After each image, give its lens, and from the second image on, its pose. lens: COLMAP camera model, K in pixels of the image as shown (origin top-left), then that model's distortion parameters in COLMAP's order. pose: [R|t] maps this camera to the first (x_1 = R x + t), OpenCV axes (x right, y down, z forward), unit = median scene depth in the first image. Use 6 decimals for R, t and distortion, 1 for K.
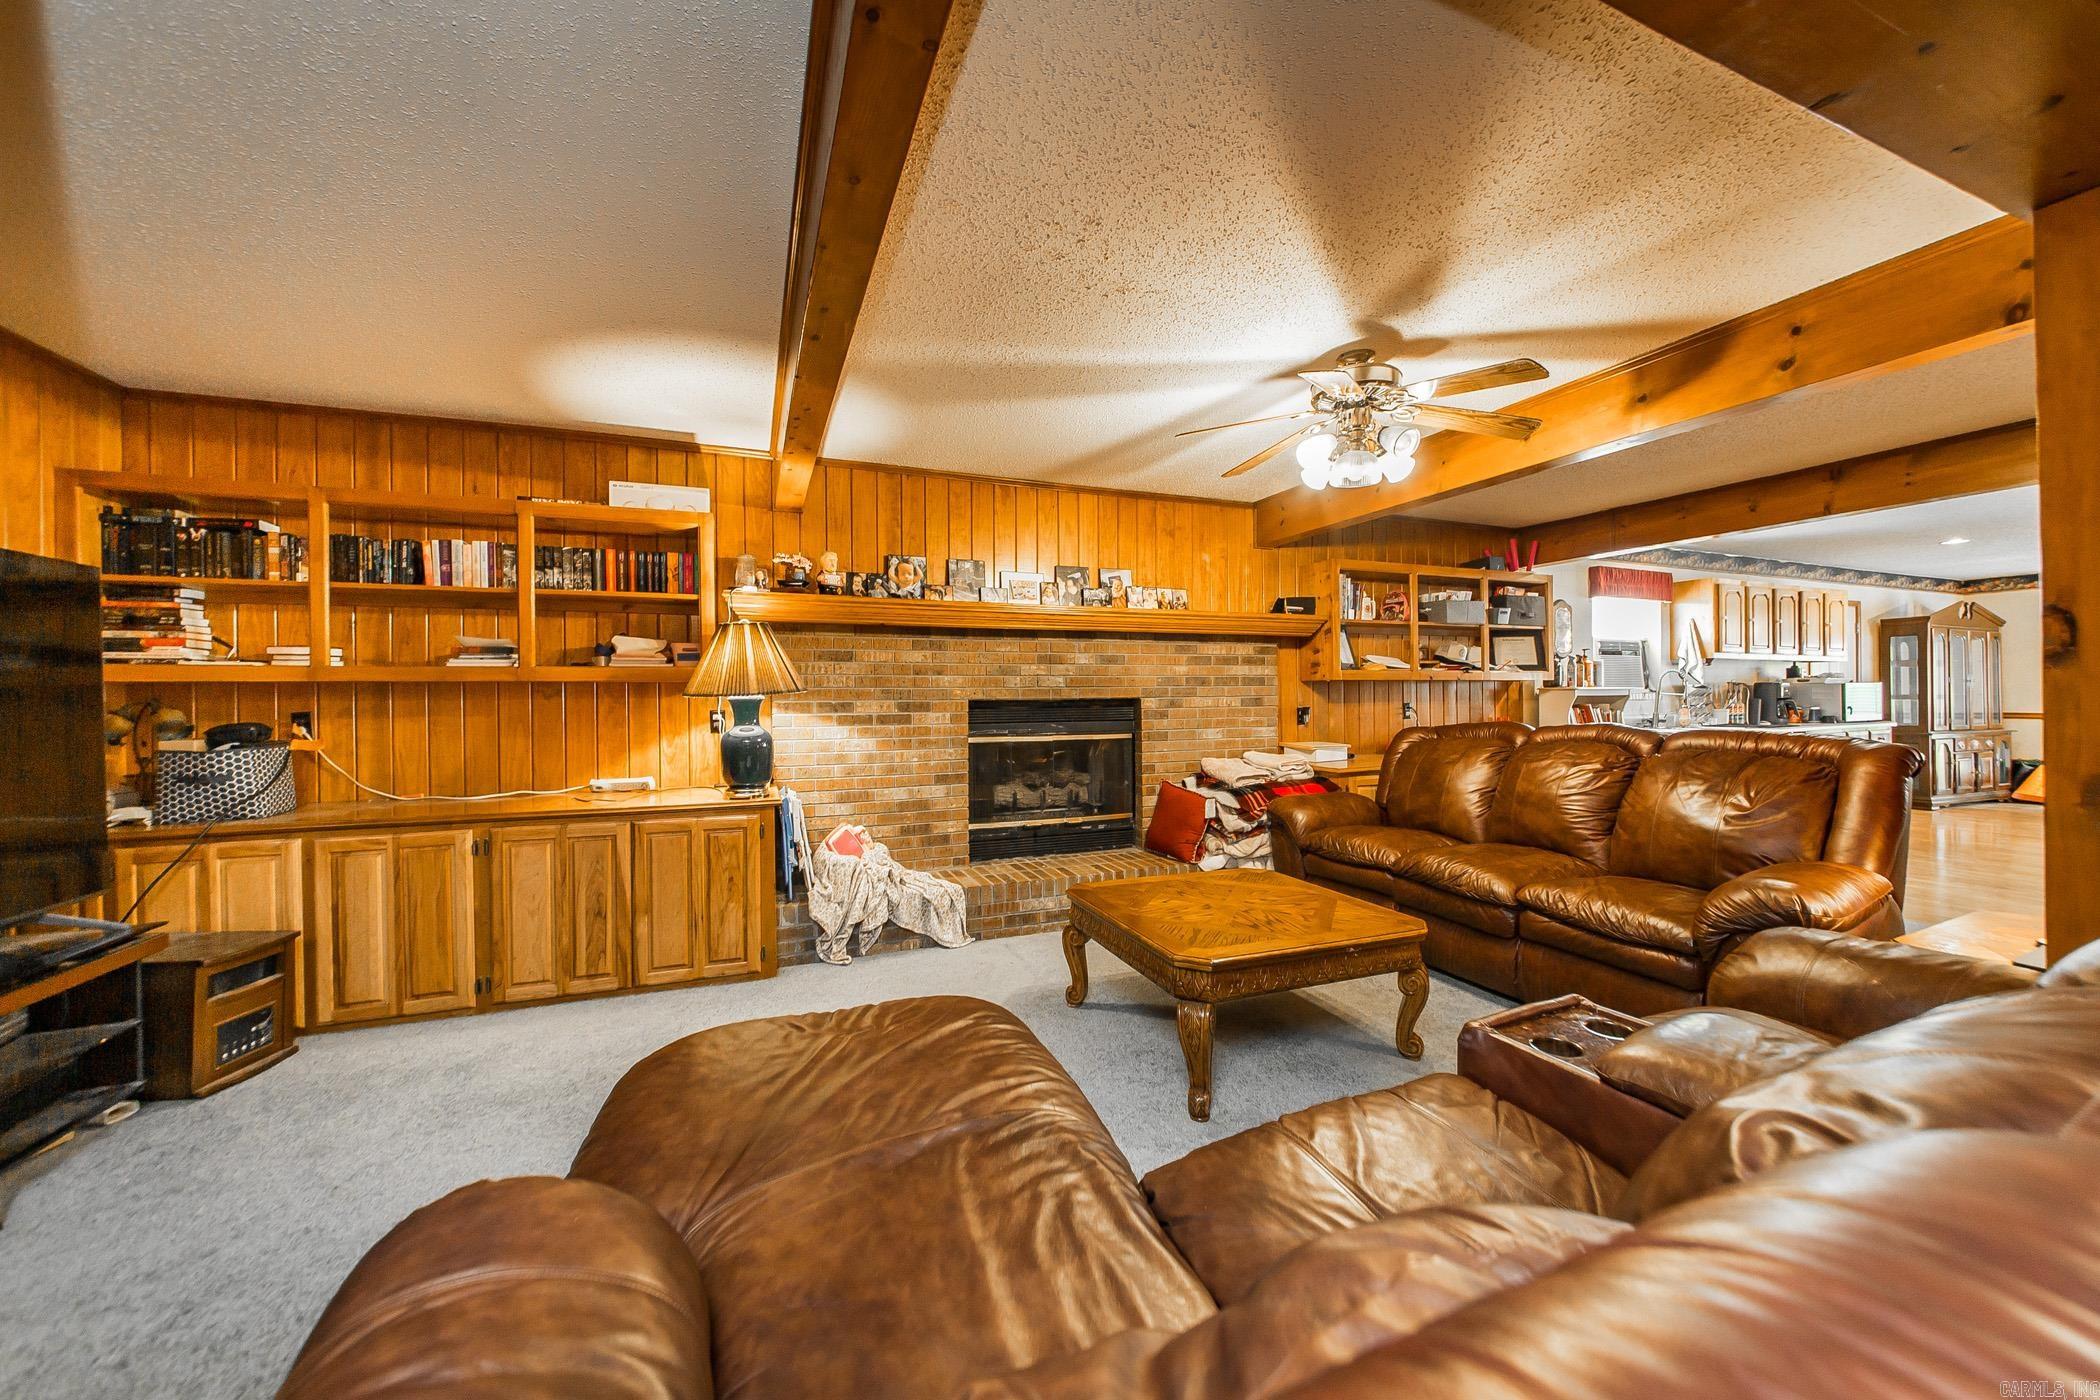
lens RADIAL K [[738.9, 0, 1051.7], [0, 738.9, 689.3], [0, 0, 1]] dist [-0.000884, 0.000047]
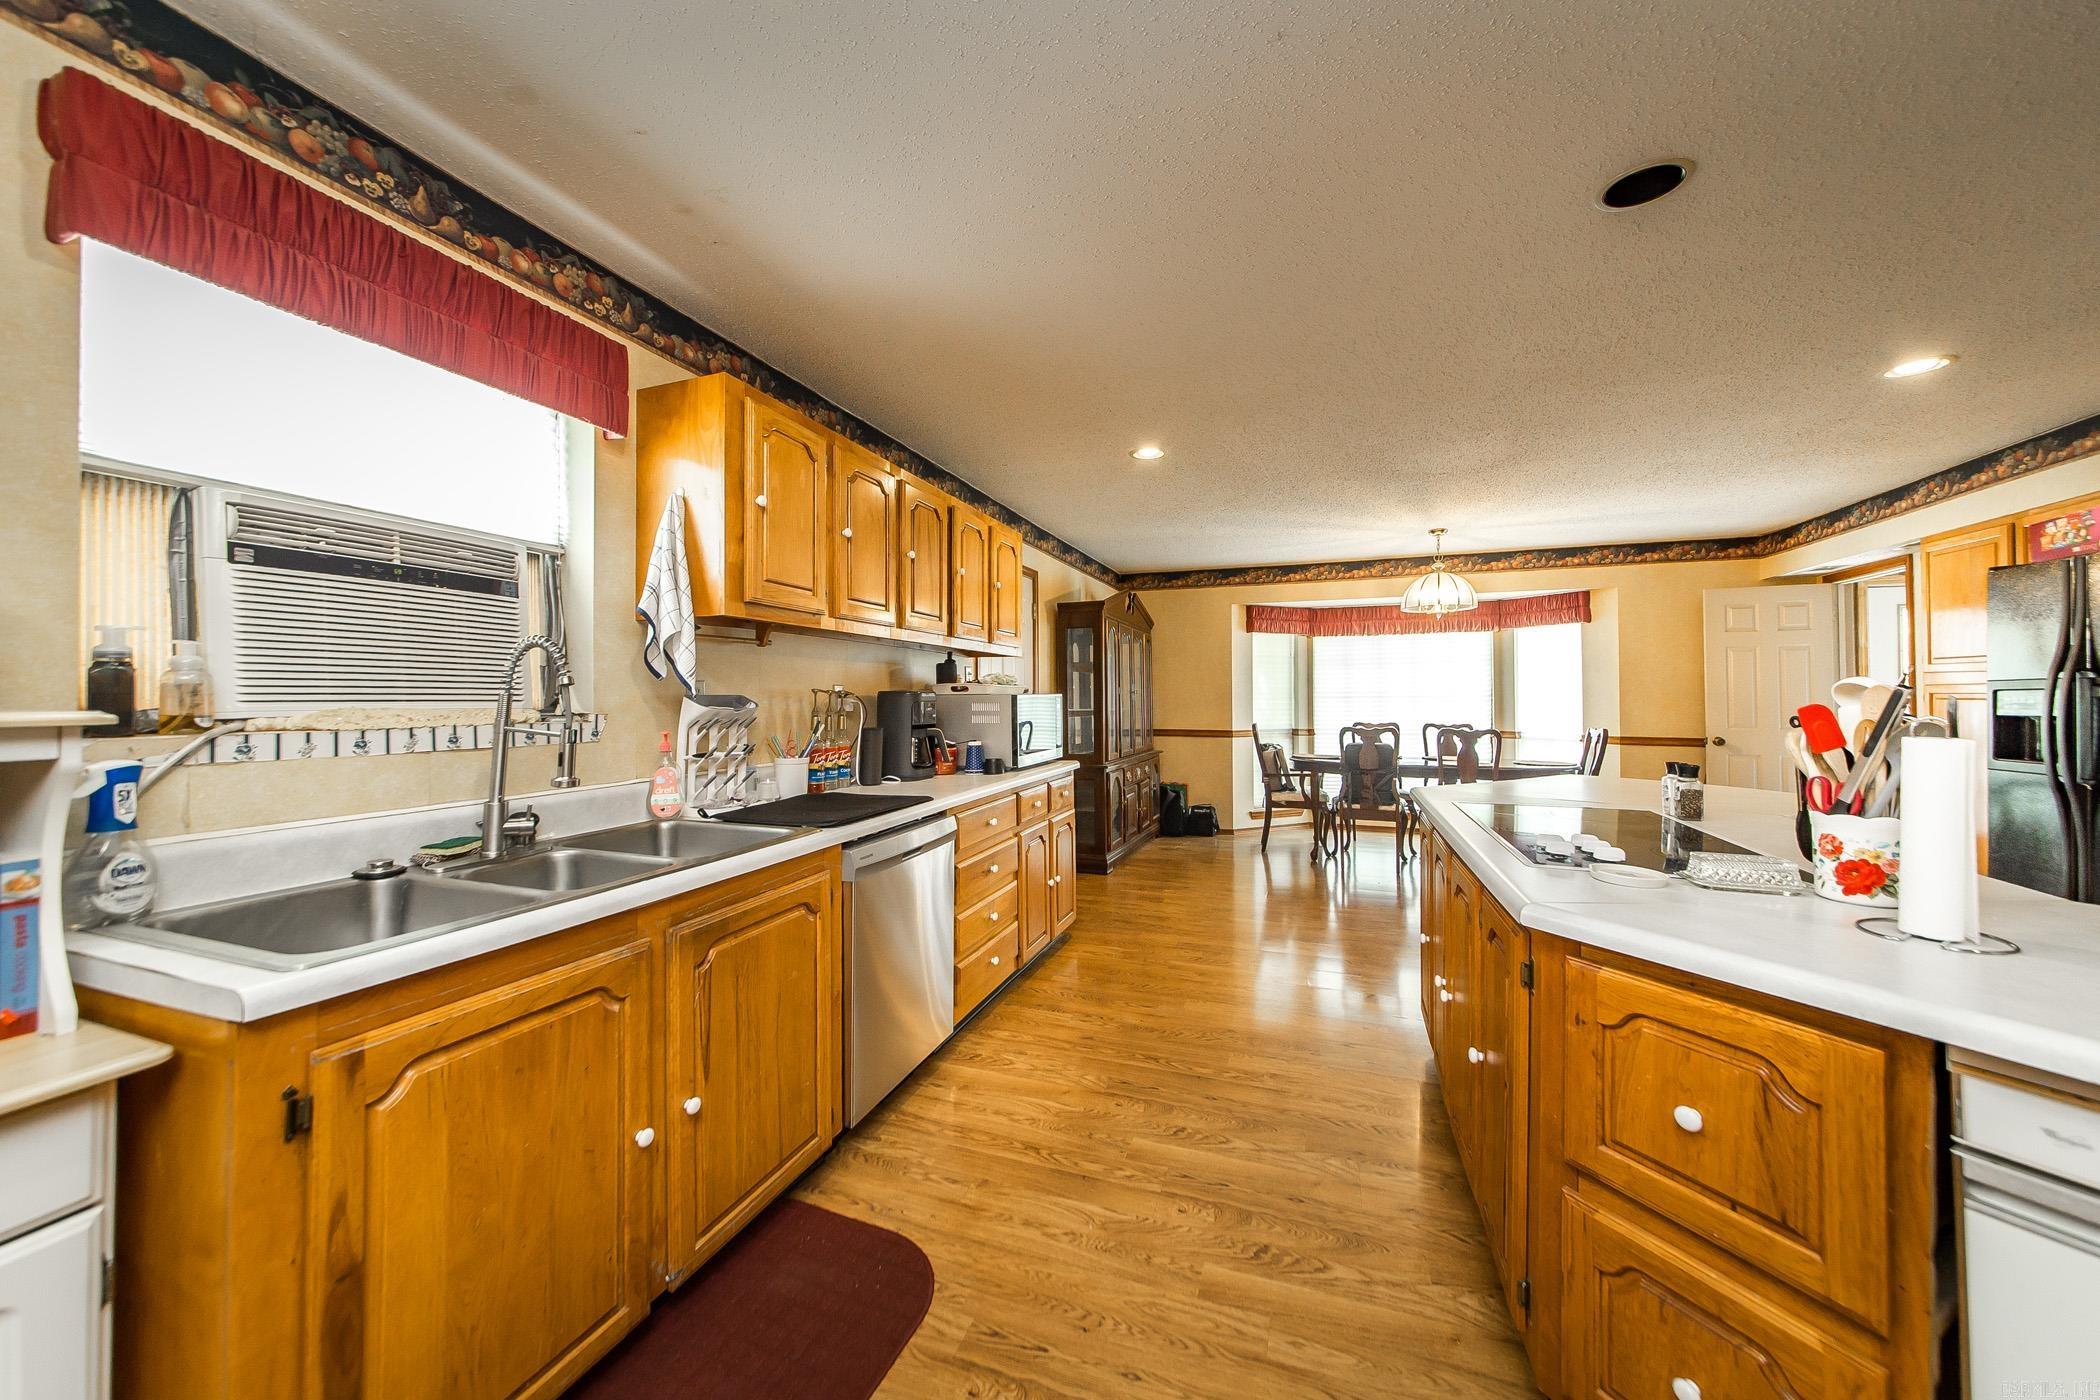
lens RADIAL K [[738.9, 0, 1051.7], [0, 738.9, 689.3], [0, 0, 1]] dist [-0.000884, 0.000047]
pose [[0.664200, 0.008791, 0.747504, 1.032984], [0.000071, 0.999930, -0.011822, -0.007199], [-0.747555, 0.007906, 0.664153, 0.934735]]
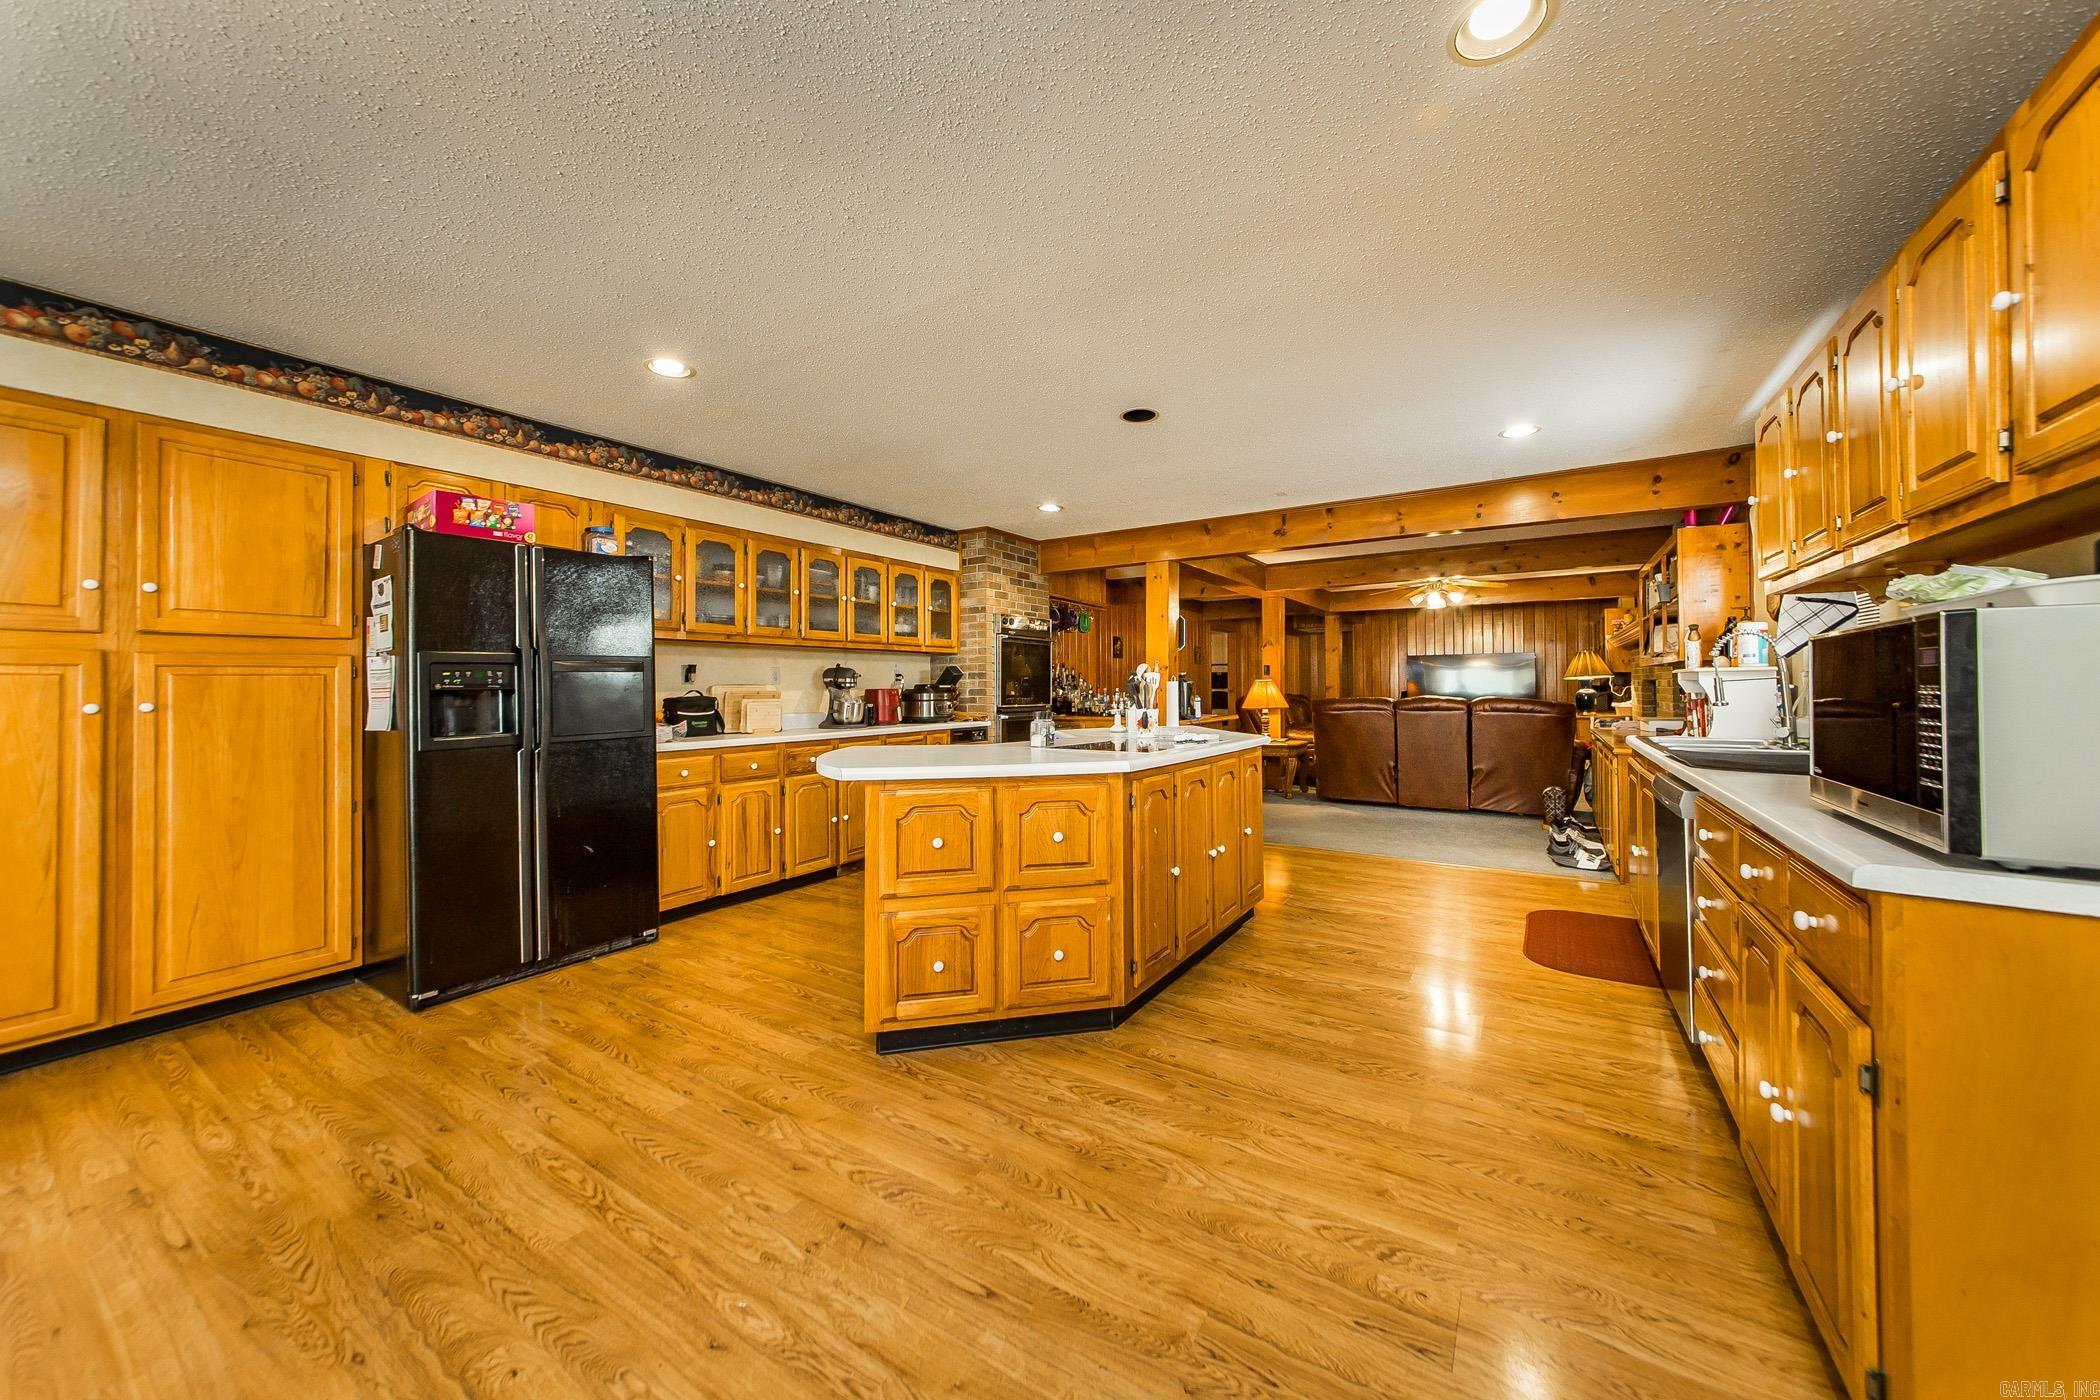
lens RADIAL K [[738.9, 0, 1051.7], [0, 738.9, 689.3], [0, 0, 1]] dist [-0.000884, 0.000047]
pose [[-0.818976, 0.011868, -0.573706, 2.060239], [0.009285, 0.999929, 0.007431, 0.007579], [0.573753, 0.000759, -0.819028, 1.542880]]
